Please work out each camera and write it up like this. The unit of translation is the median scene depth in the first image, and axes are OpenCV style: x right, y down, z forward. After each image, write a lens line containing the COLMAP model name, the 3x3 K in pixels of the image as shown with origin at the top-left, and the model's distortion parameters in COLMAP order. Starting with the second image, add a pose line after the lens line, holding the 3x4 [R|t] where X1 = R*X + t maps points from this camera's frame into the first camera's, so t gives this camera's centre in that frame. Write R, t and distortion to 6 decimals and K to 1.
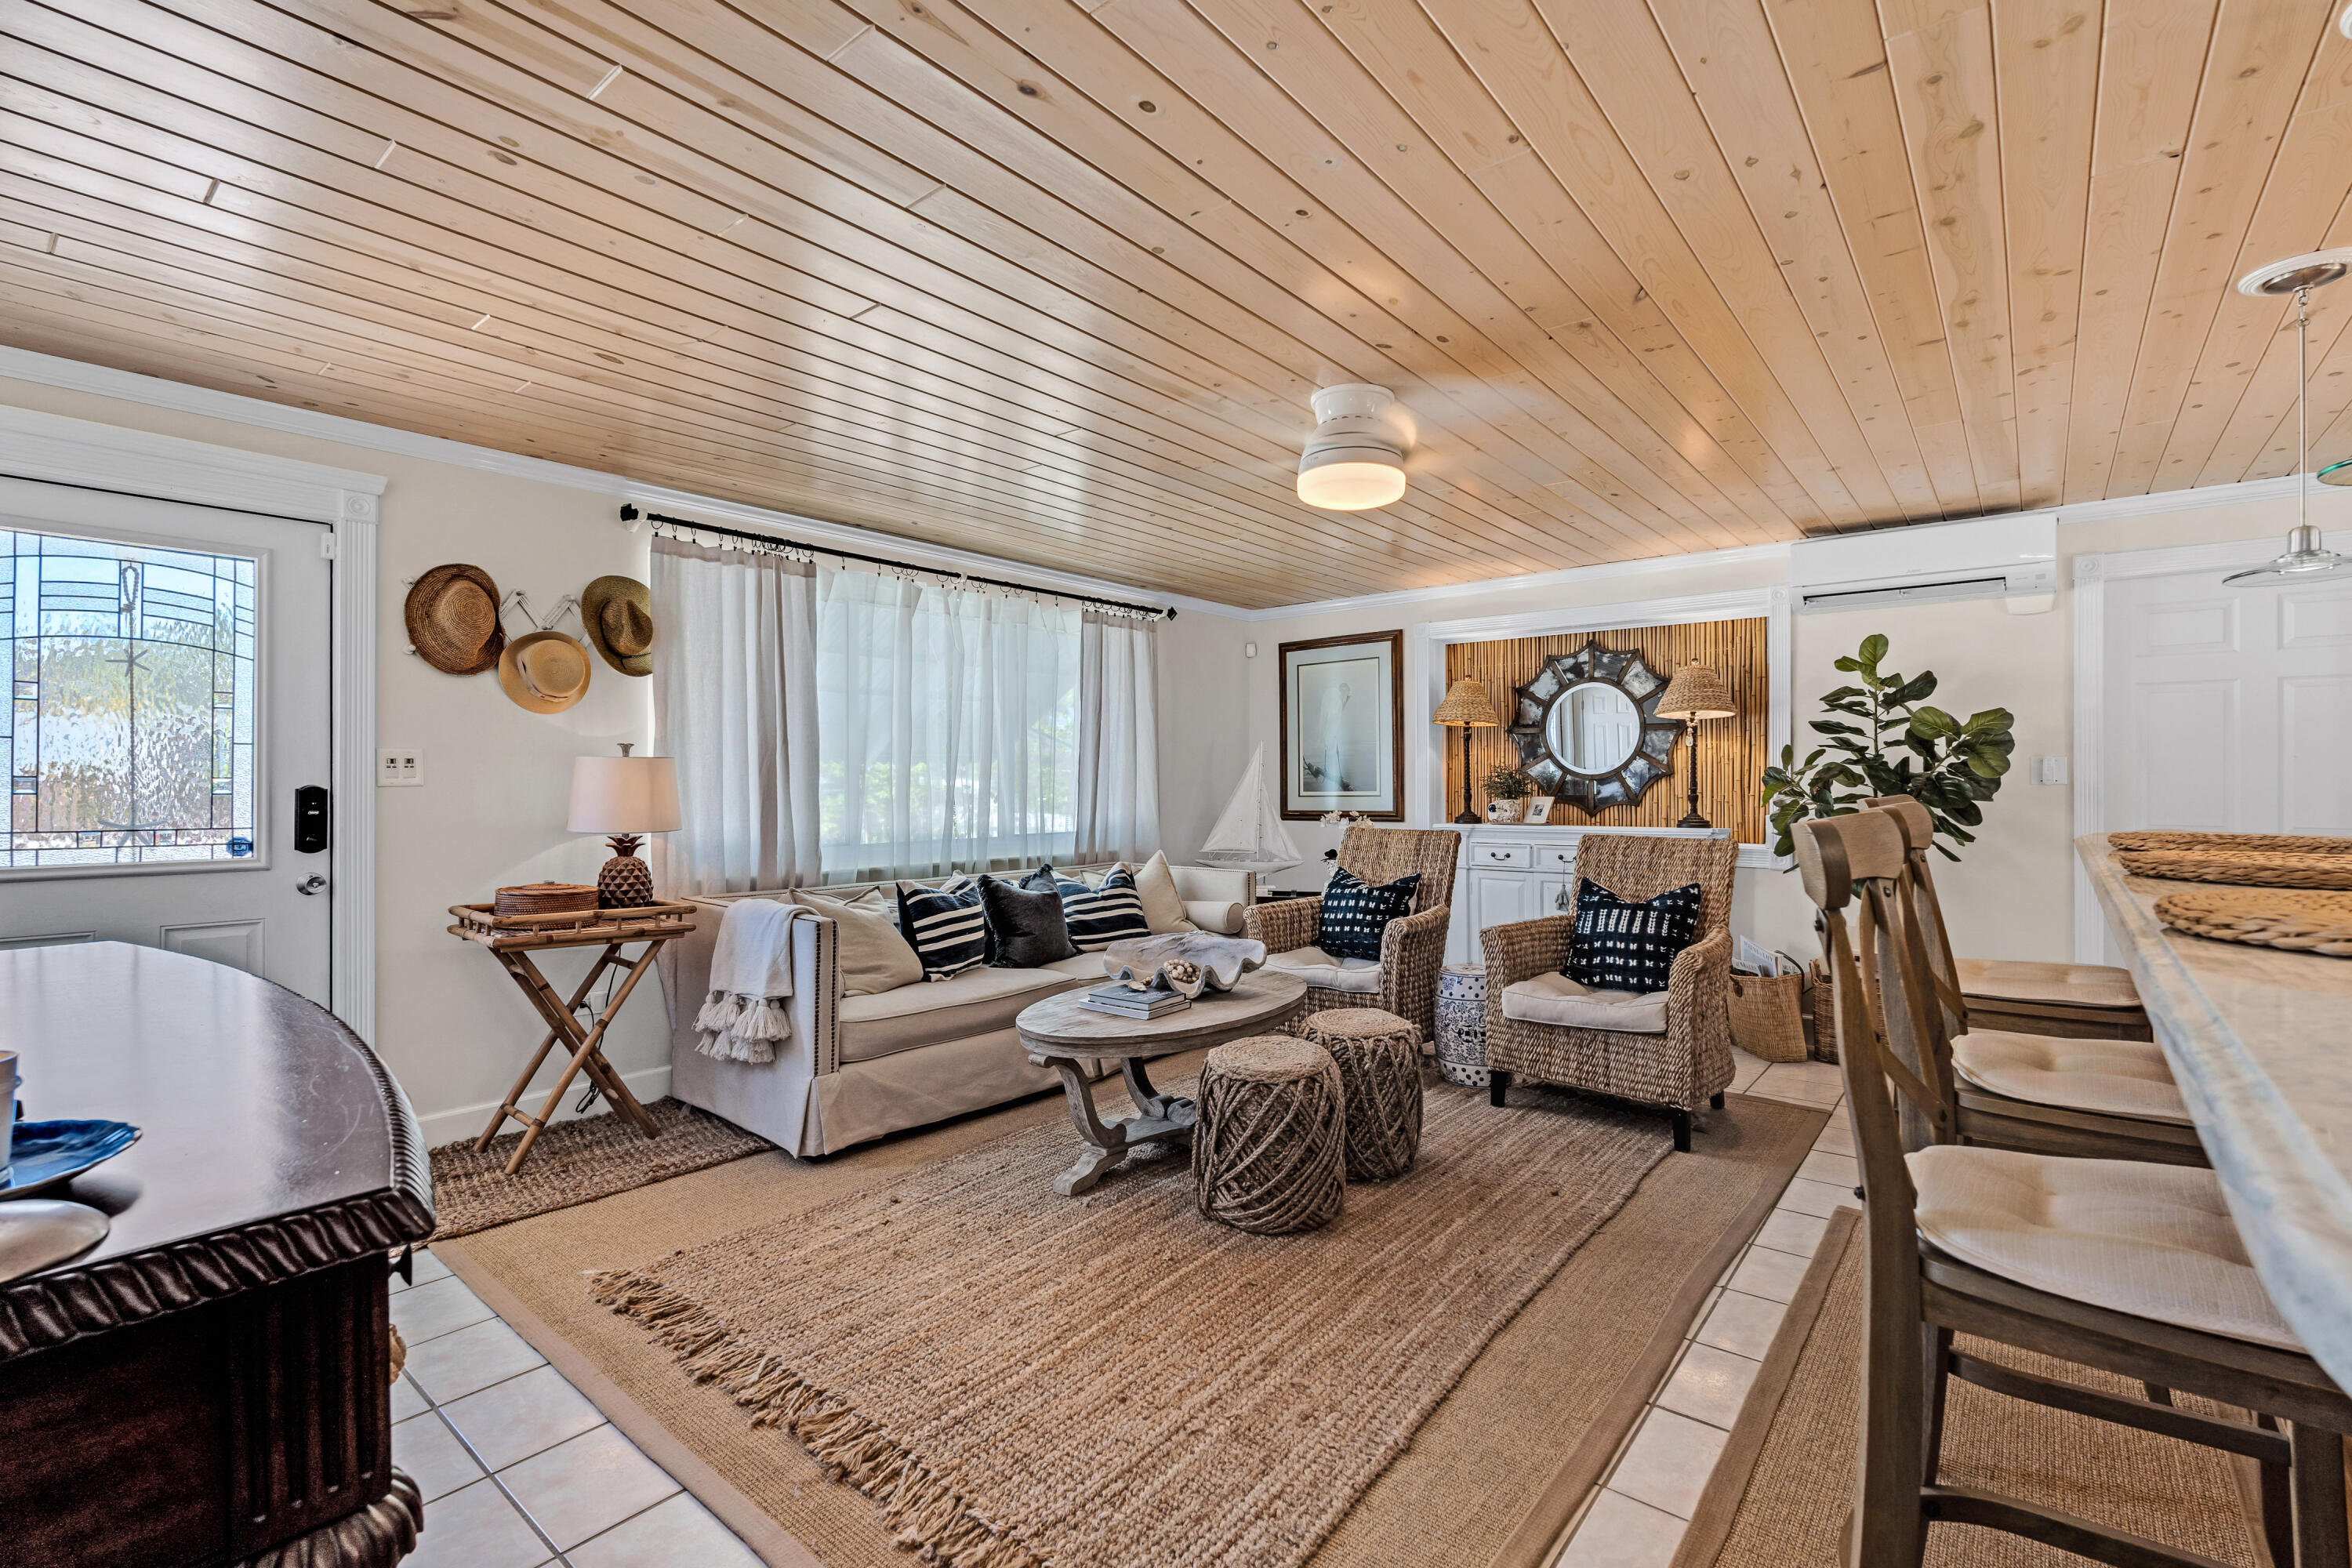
lens RADIAL K [[1042.5, 0, 1172.8], [0, 1042.5, 779.3], [0, 0, 1]] dist [-0.014024, 0.000054]
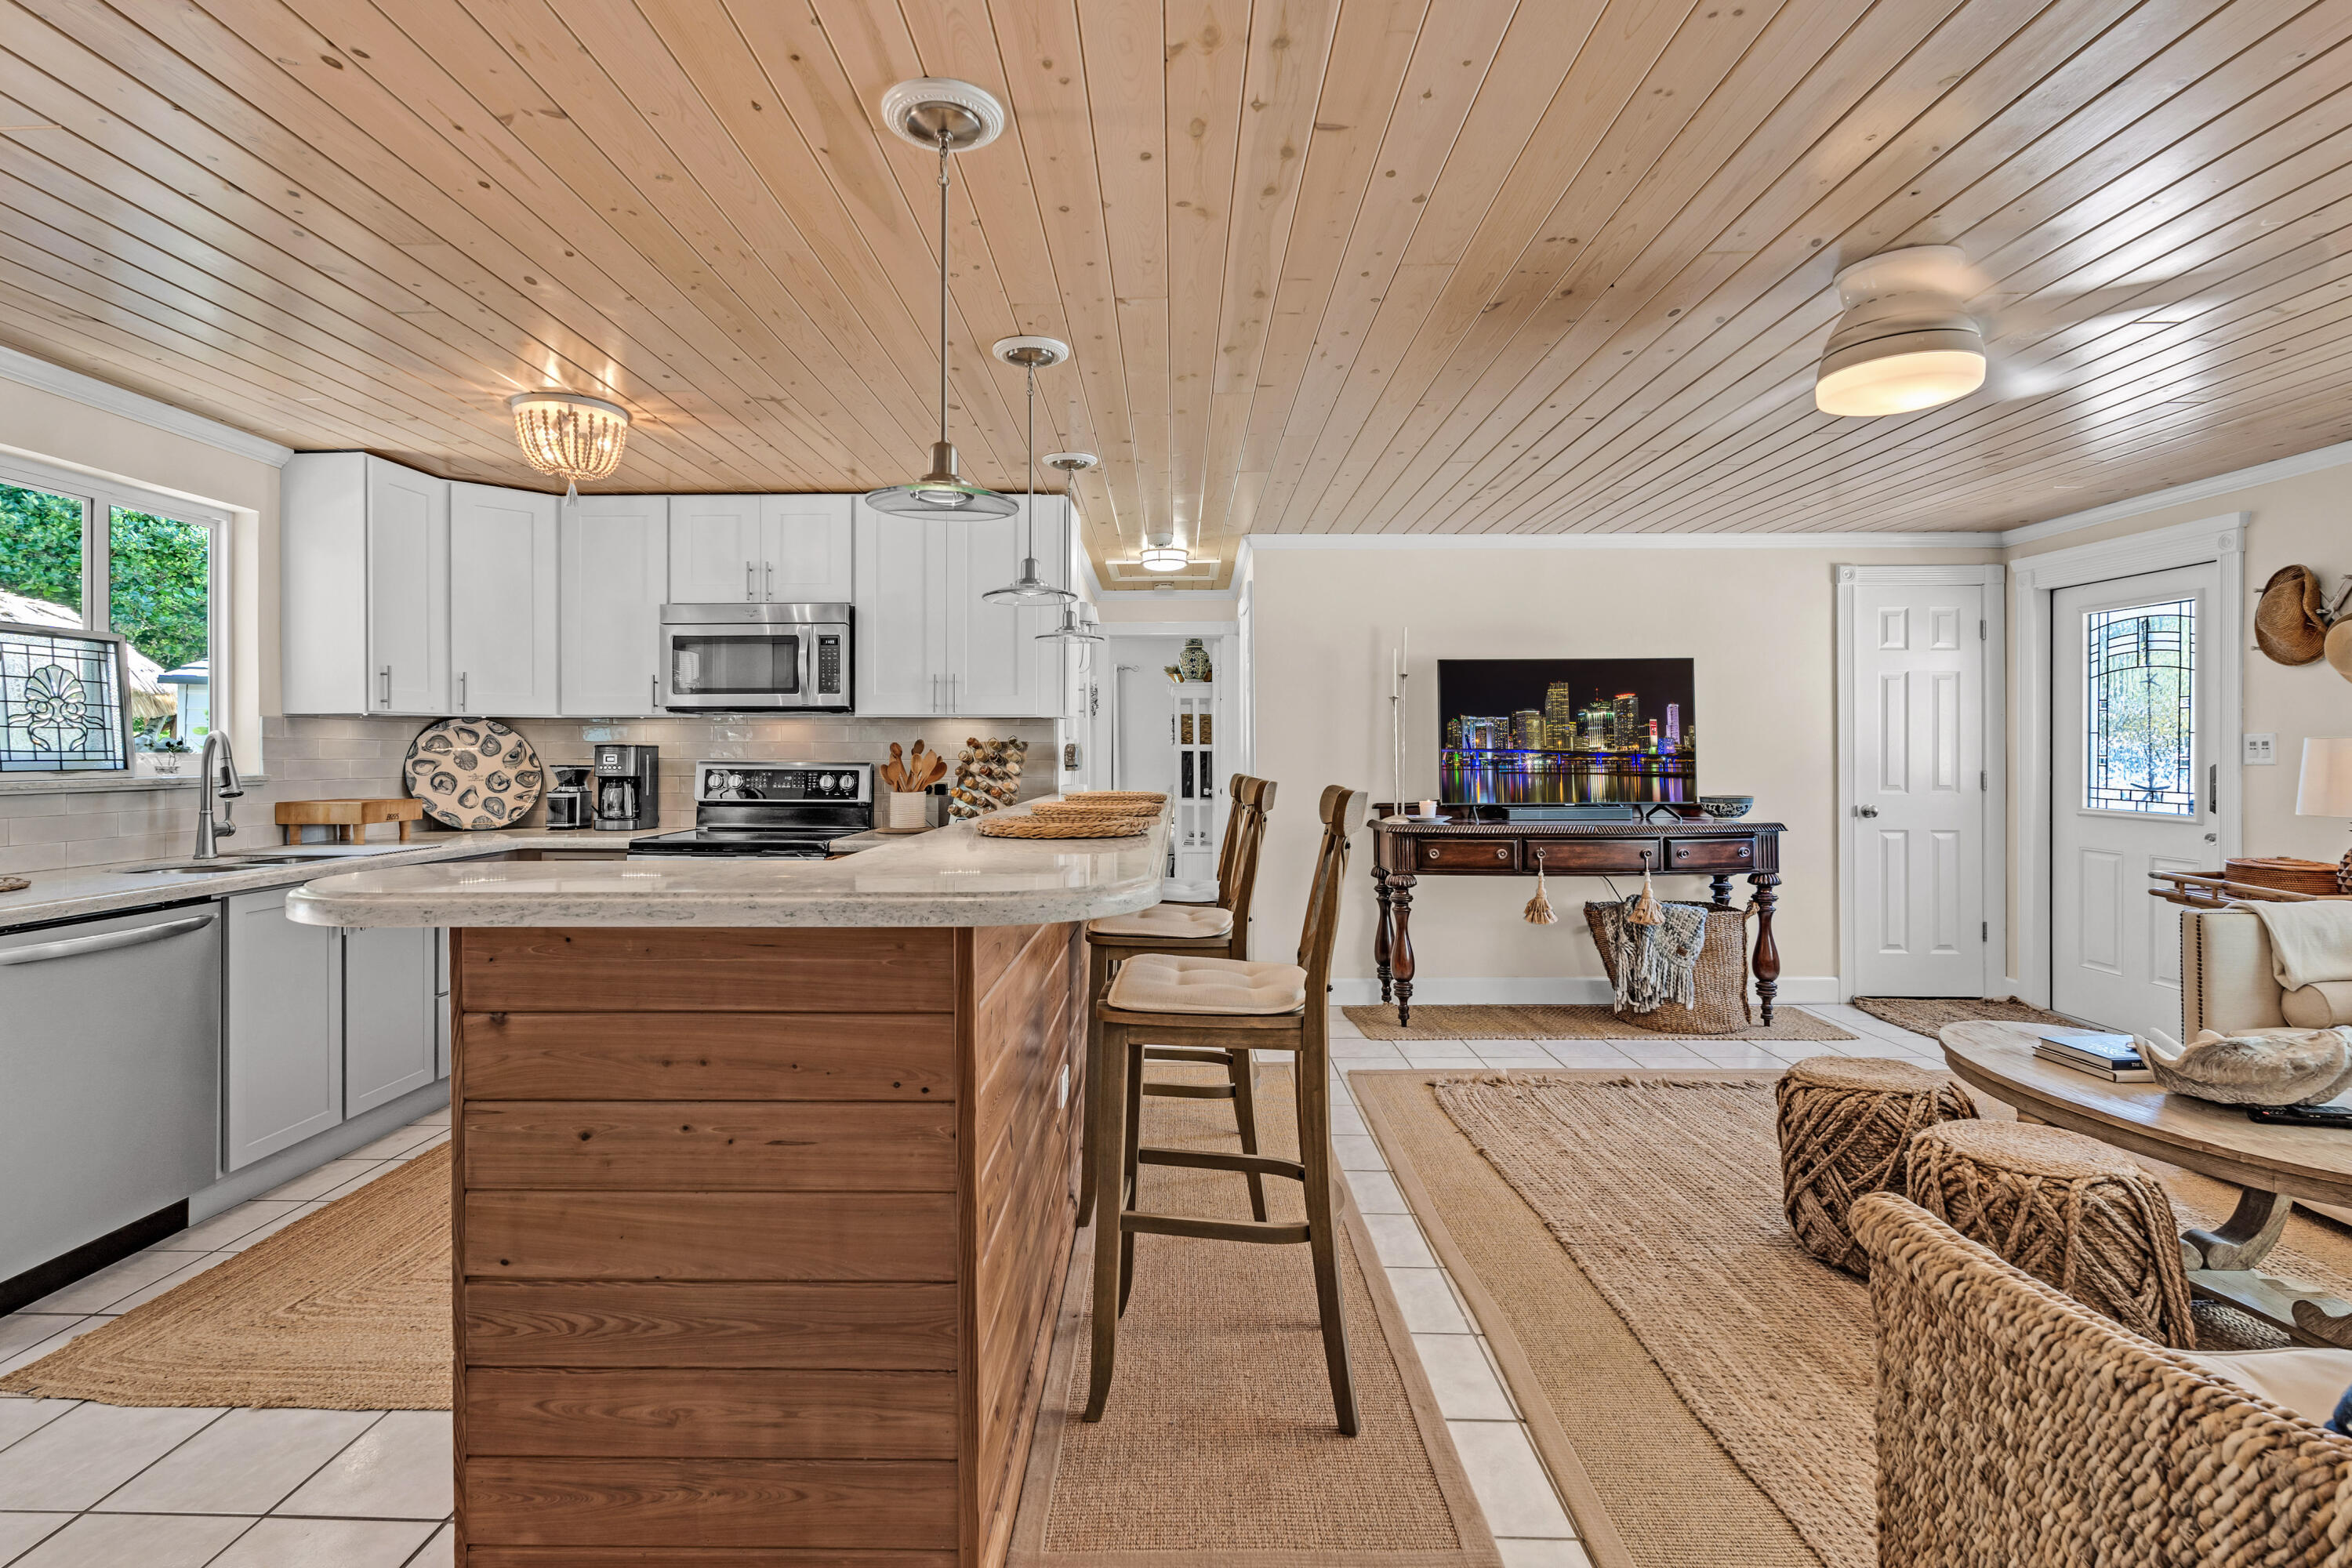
lens RADIAL K [[1074.6, 0, 1146.4], [0, 1074.6, 752.2], [0, 0, 1]] dist [-0.025184, -0.000286]
pose [[-0.787448, -0.001073, -0.616381, 0.686066], [-0.000067, 0.999999, -0.001656, -0.003597], [0.616382, -0.001263, -0.787447, 0.790111]]
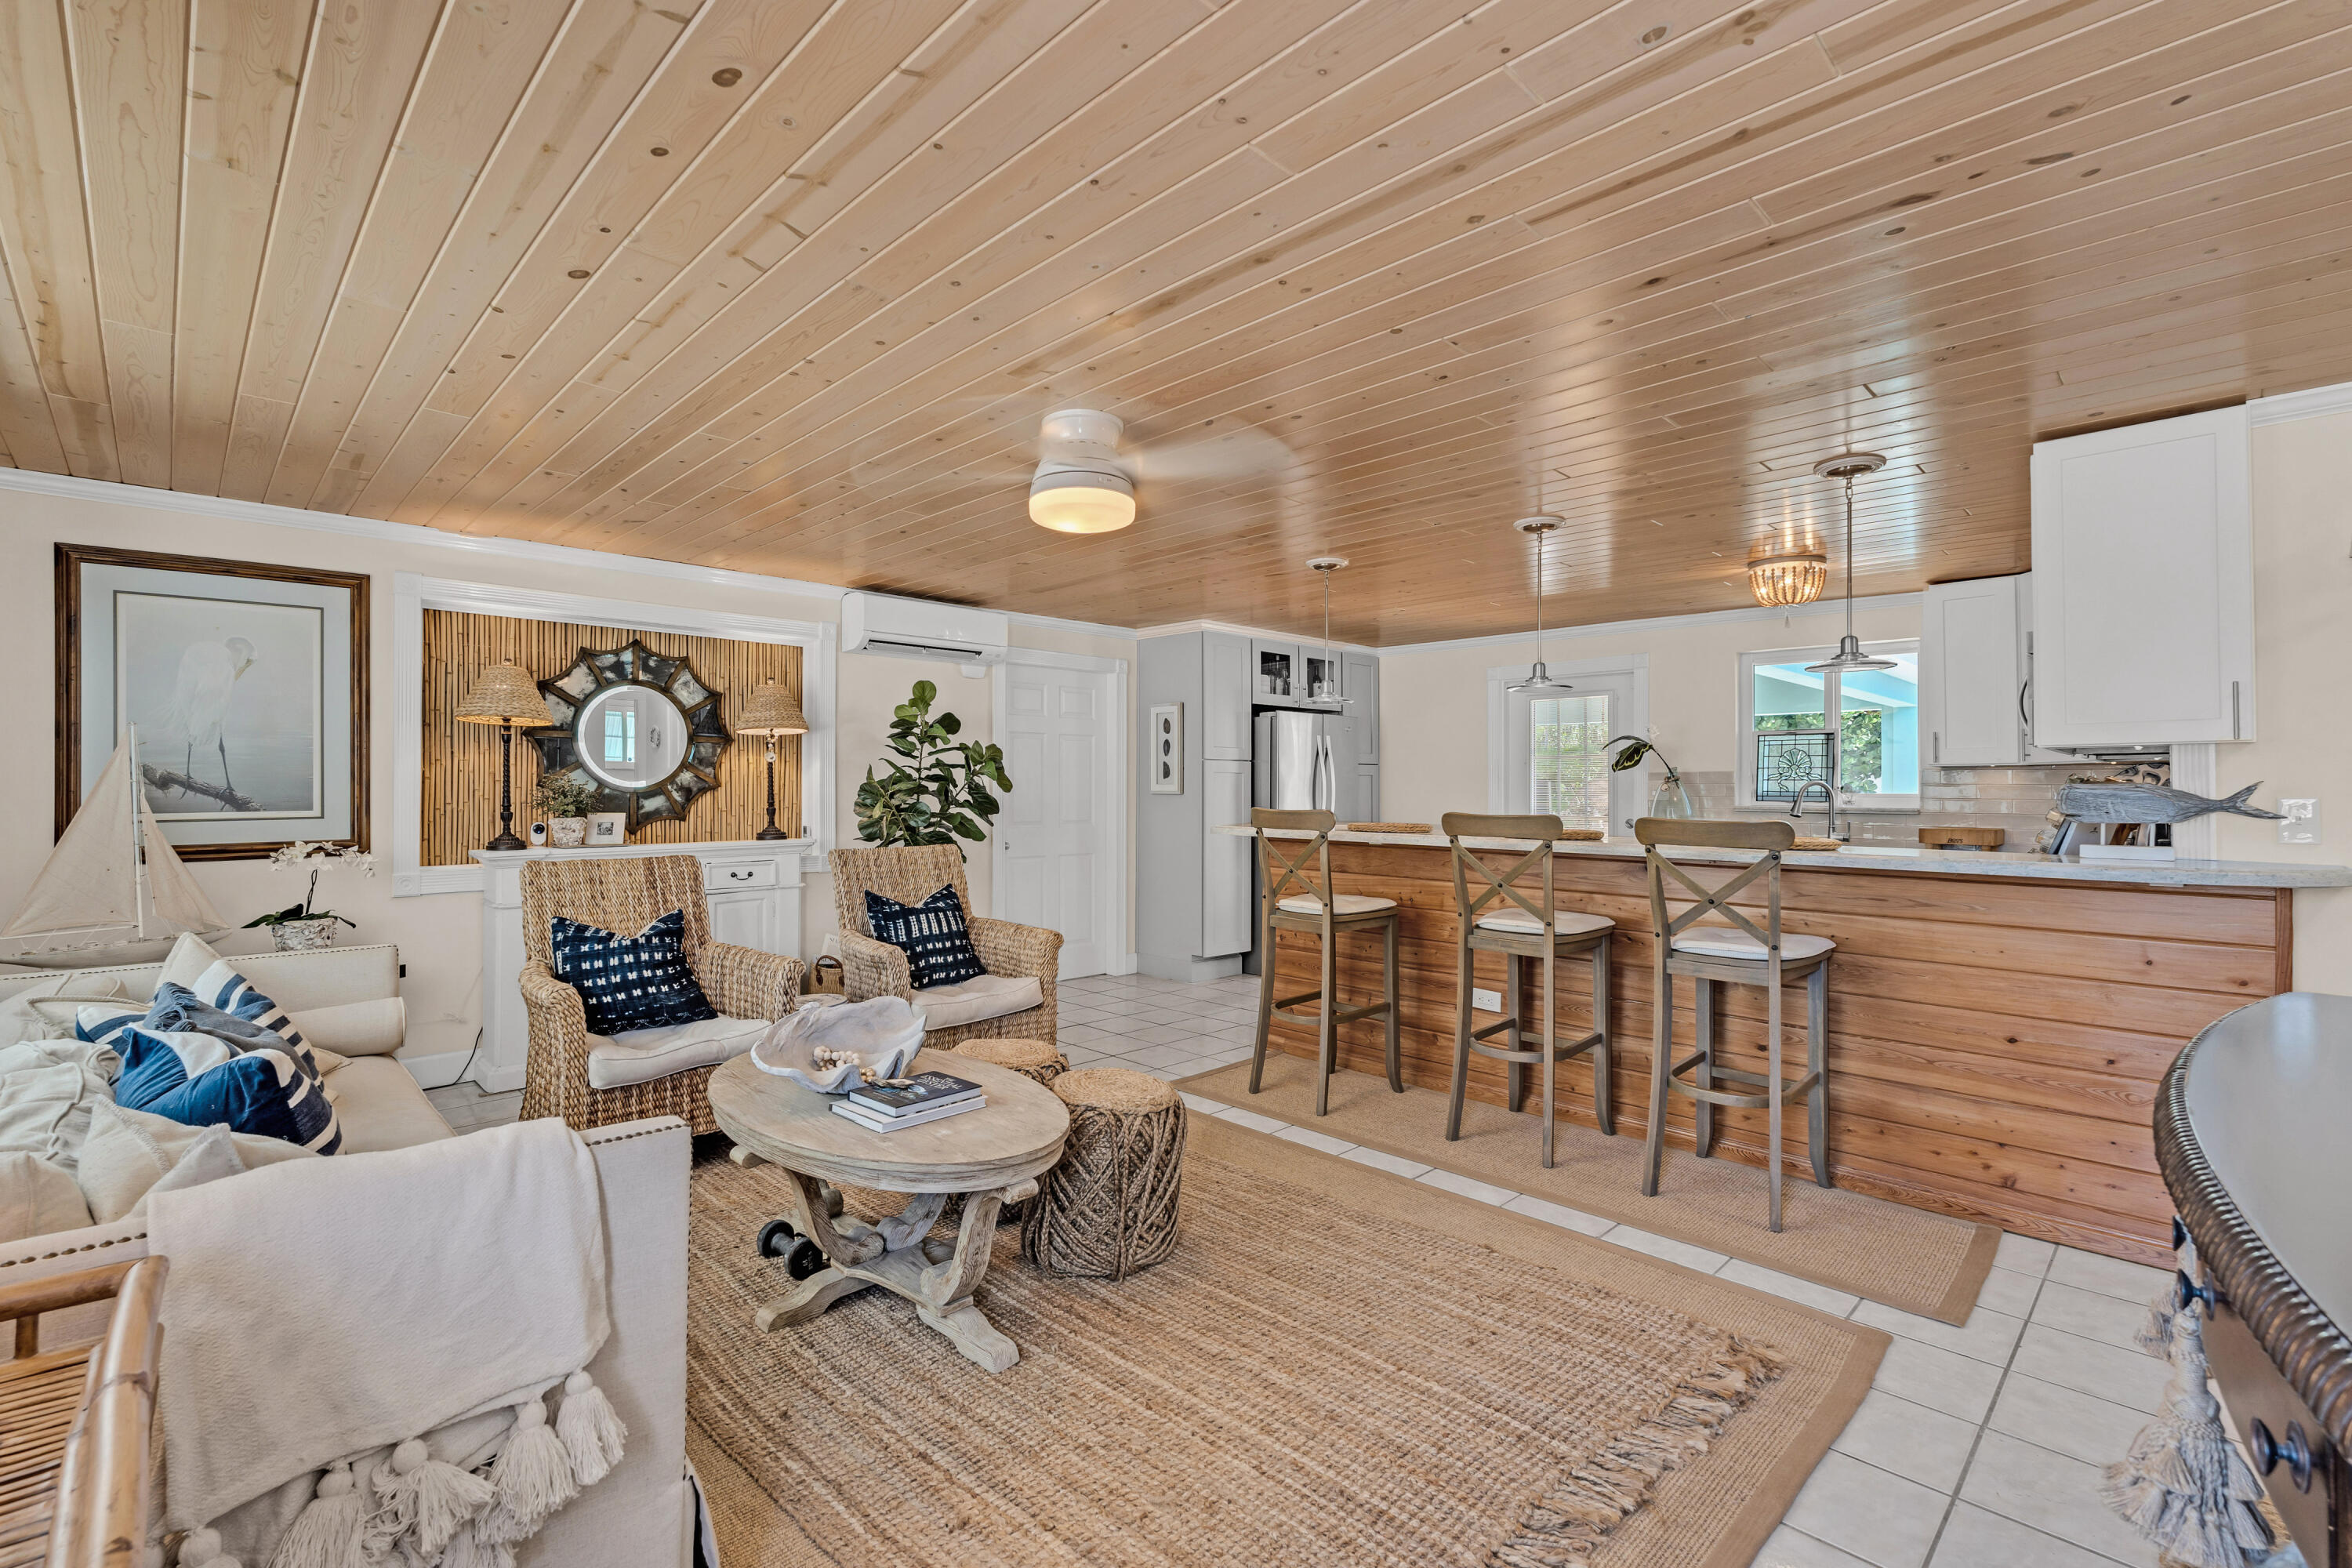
lens RADIAL K [[1042.5, 0, 1172.8], [0, 1042.5, 779.3], [0, 0, 1]] dist [-0.014024, 0.000054]
pose [[0.106369, 0.009387, 0.994282, -0.498537], [-0.006421, 0.999941, -0.008753, -0.007247], [-0.994306, -0.005453, 0.106423, 0.486596]]
